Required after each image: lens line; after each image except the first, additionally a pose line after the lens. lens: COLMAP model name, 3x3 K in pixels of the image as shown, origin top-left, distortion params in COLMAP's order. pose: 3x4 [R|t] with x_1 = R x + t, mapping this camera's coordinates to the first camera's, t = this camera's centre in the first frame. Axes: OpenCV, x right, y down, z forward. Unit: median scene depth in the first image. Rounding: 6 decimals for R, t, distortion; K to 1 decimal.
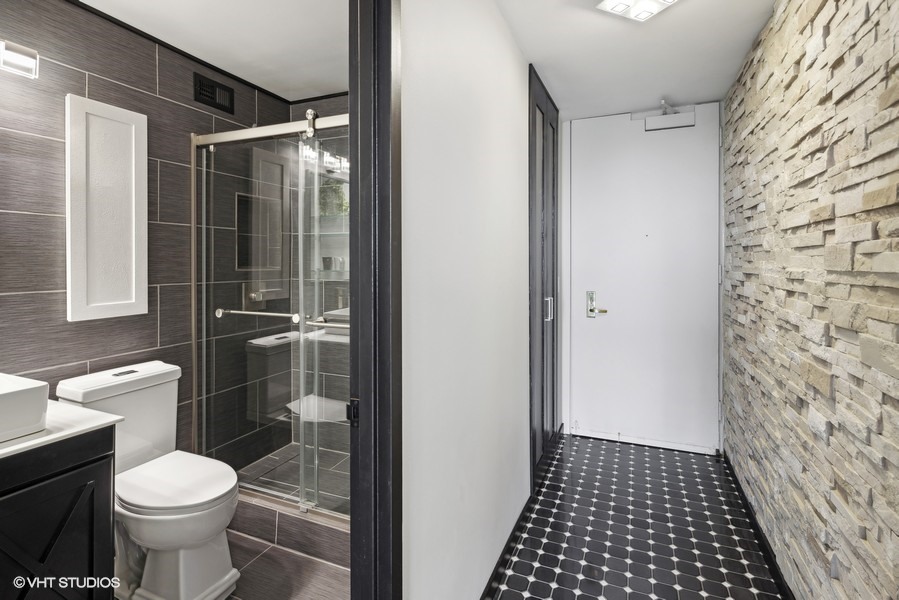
lens RADIAL K [[441.6, 0, 445.2], [0, 441.6, 265.6], [0, 0, 1]] dist [0.008005, 0.000404]
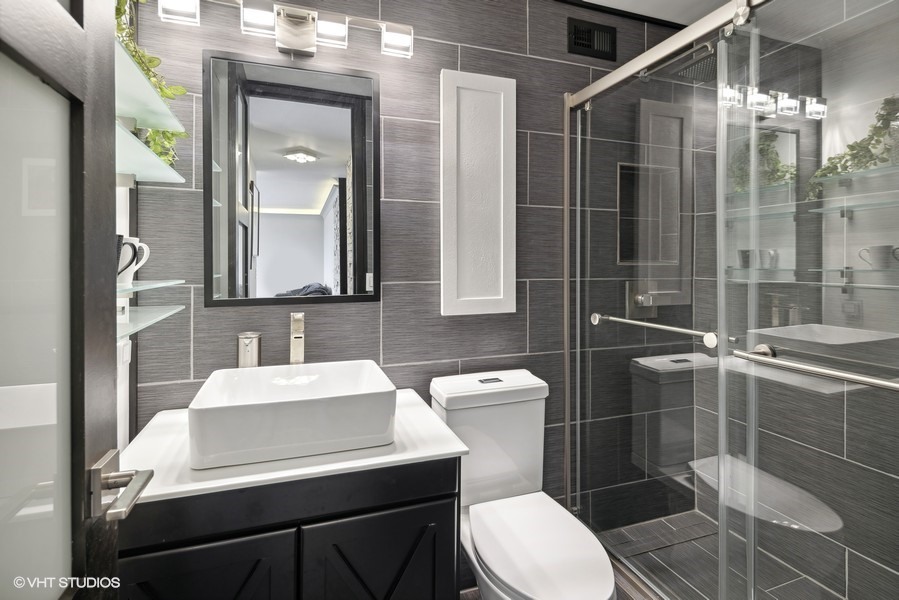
lens RADIAL K [[441.6, 0, 445.2], [0, 441.6, 265.6], [0, 0, 1]] dist [0.008005, 0.000404]
pose [[0.676840, 0.000540, -0.736130, -0.124252], [-0.005510, 0.999975, -0.004333, 0.019921], [0.736110, 0.006989, 0.676826, 0.292137]]
